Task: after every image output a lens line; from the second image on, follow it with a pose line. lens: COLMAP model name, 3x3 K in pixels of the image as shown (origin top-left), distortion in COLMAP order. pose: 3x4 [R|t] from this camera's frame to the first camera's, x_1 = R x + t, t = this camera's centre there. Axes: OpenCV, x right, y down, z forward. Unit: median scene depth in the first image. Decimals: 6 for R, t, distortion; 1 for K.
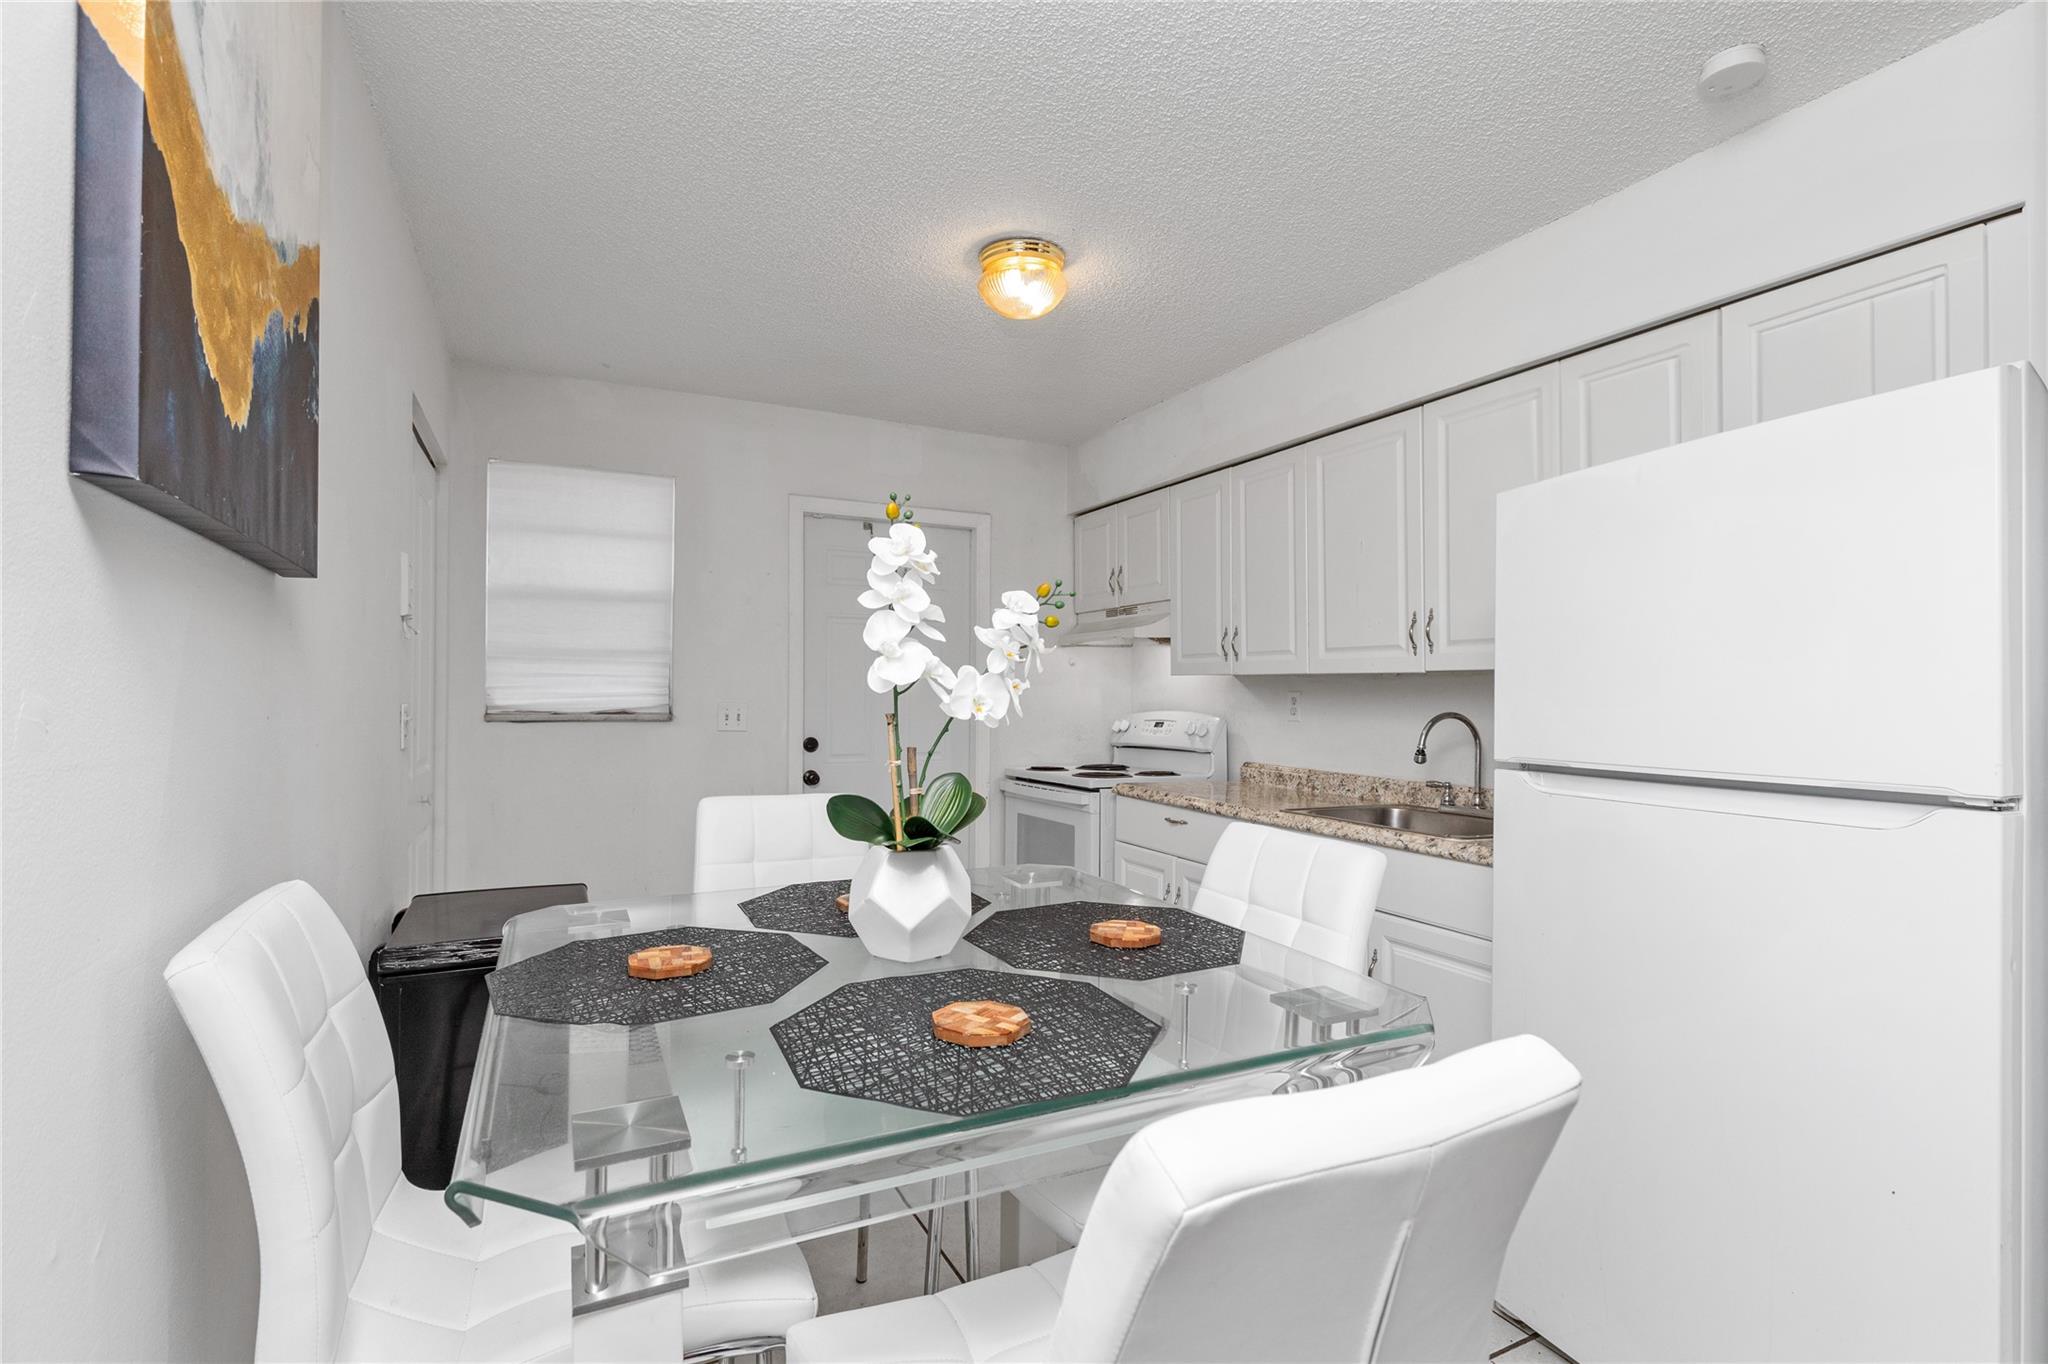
lens RADIAL K [[927.5, 0, 1020.0], [0, 927.5, 673.3], [0, 0, 1]] dist [0.010361, -0.001155]
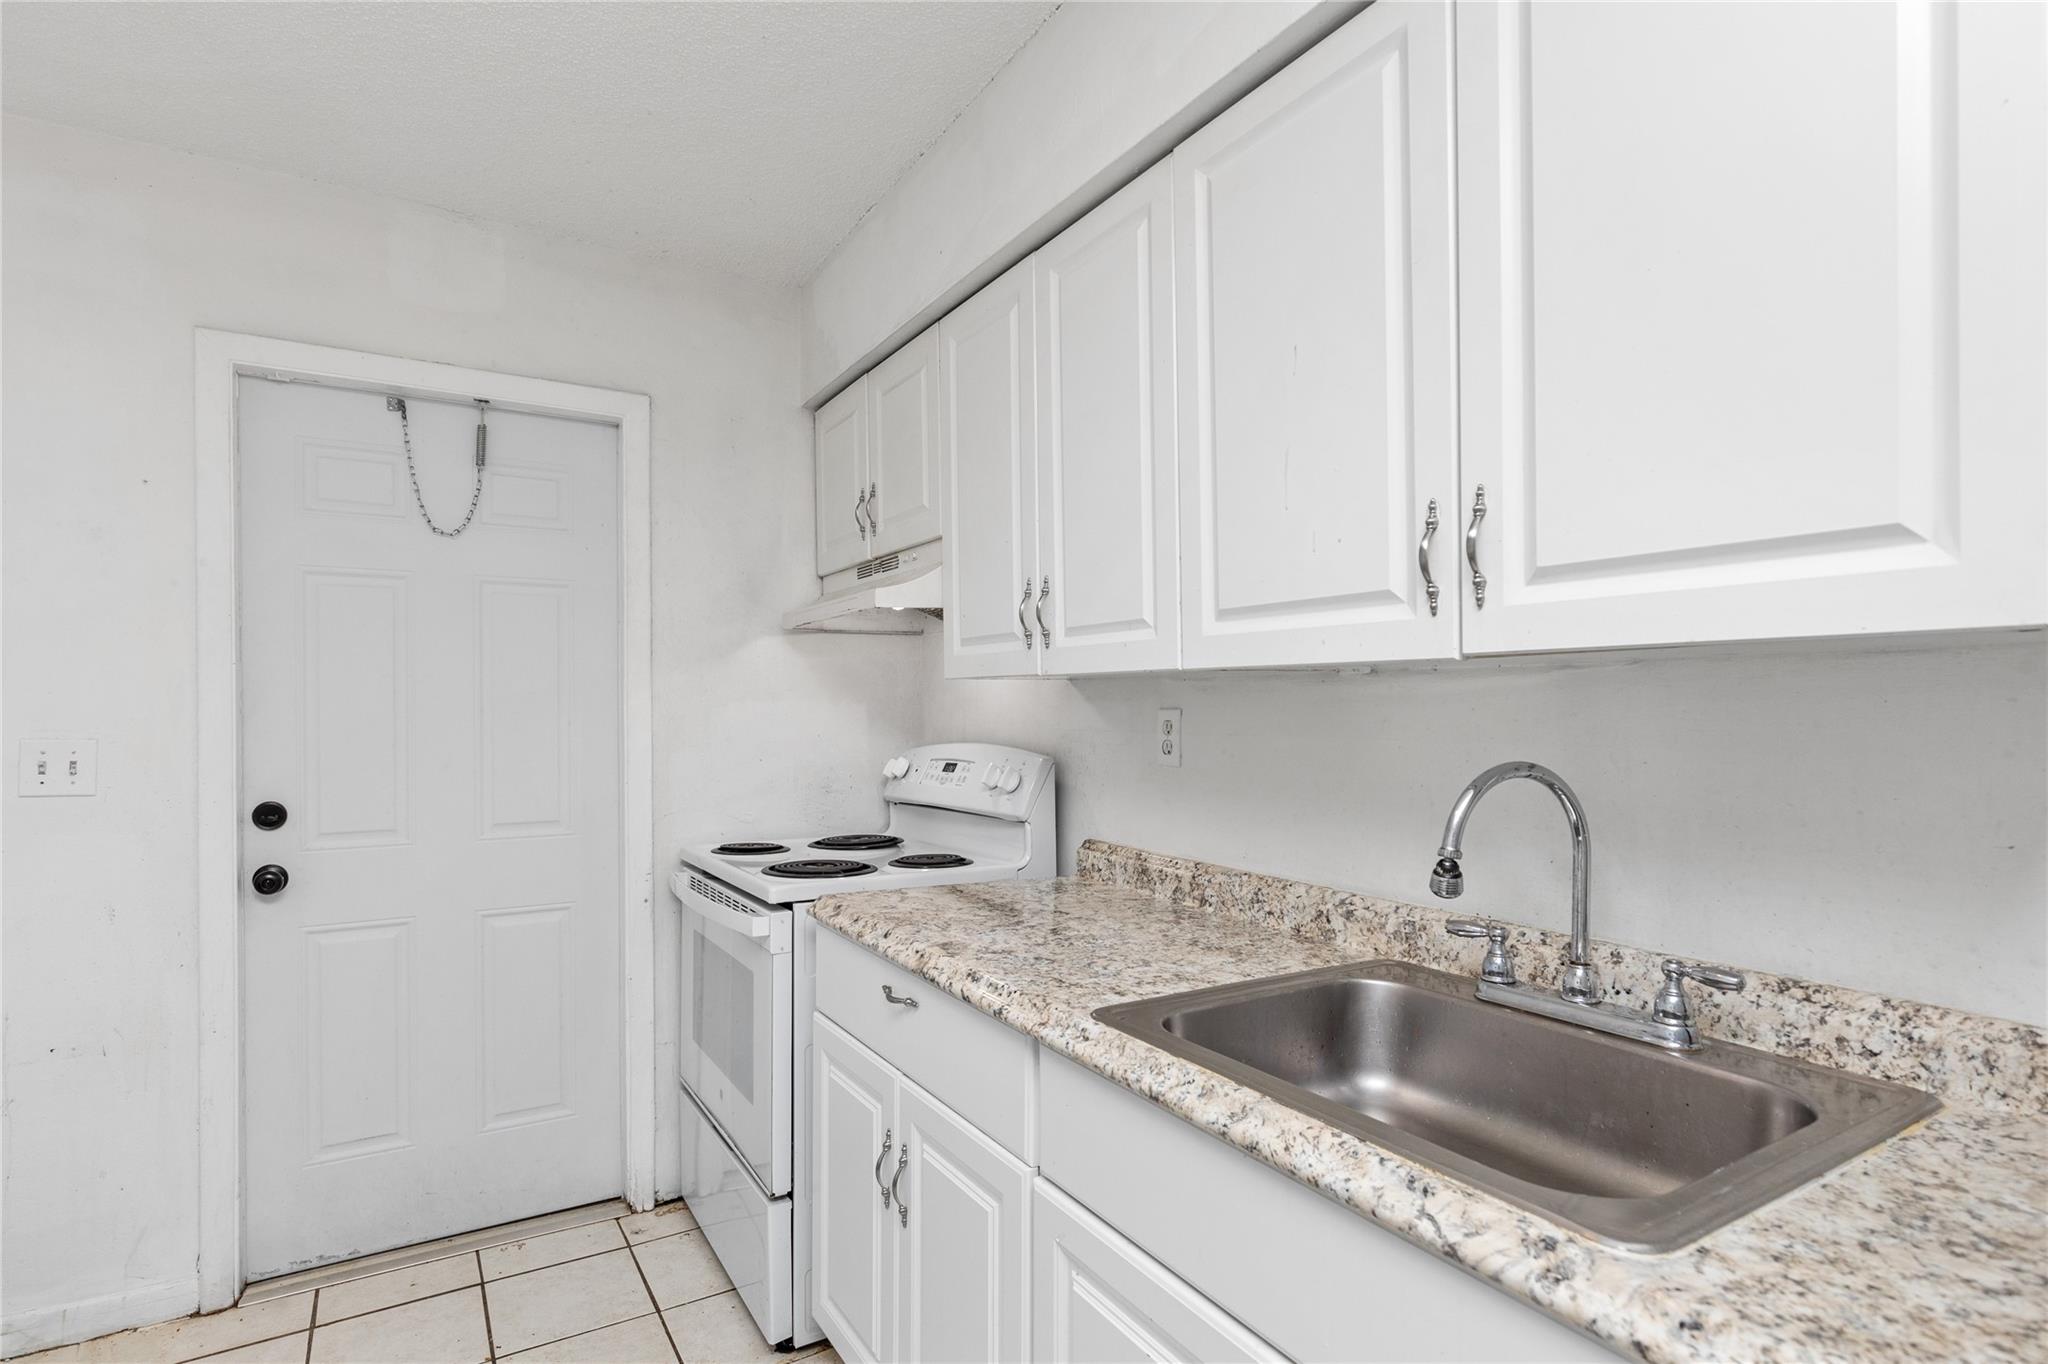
lens RADIAL K [[1001.1, 0, 1015.0], [0, 1001.1, 697.9], [0, 0, 1]] dist [-0.000536, -0.000824]
pose [[0.996685, -0.006584, 0.081088, 0.166907], [0.005775, 0.999931, 0.010206, 0.007561], [-0.081150, -0.009704, 0.996655, 0.457346]]
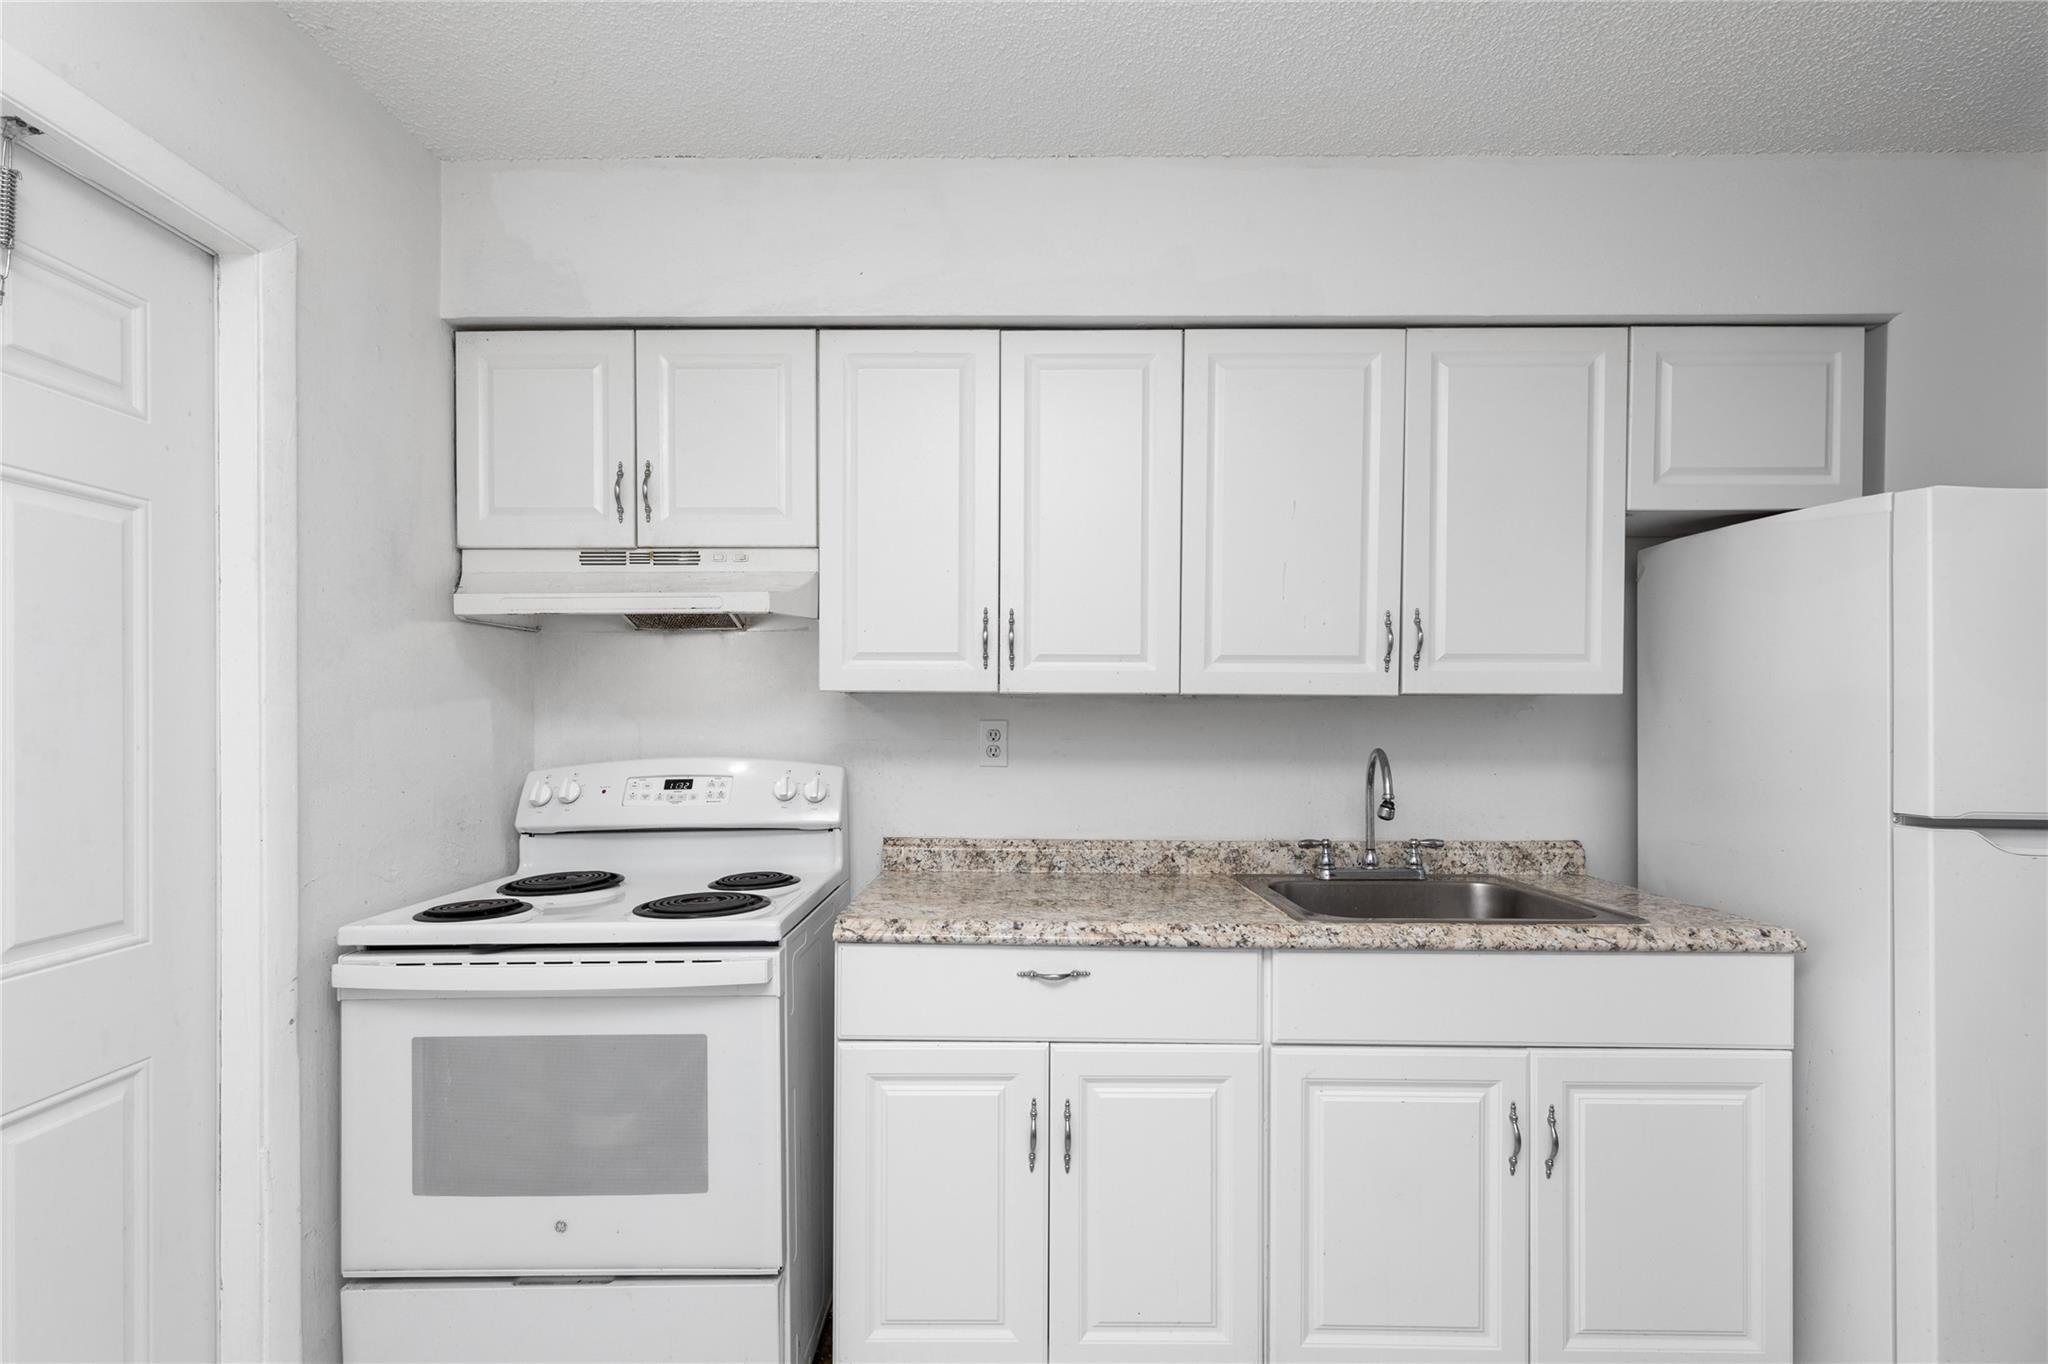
lens RADIAL K [[927.5, 0, 1010.2], [0, 927.5, 712.4], [0, 0, 1]] dist [0.010361, -0.001155]
pose [[0.460373, -0.005730, 0.887707, -0.270401], [-0.014877, 0.999789, 0.014169, 0.005192], [-0.887601, -0.019730, 0.460191, 0.705073]]
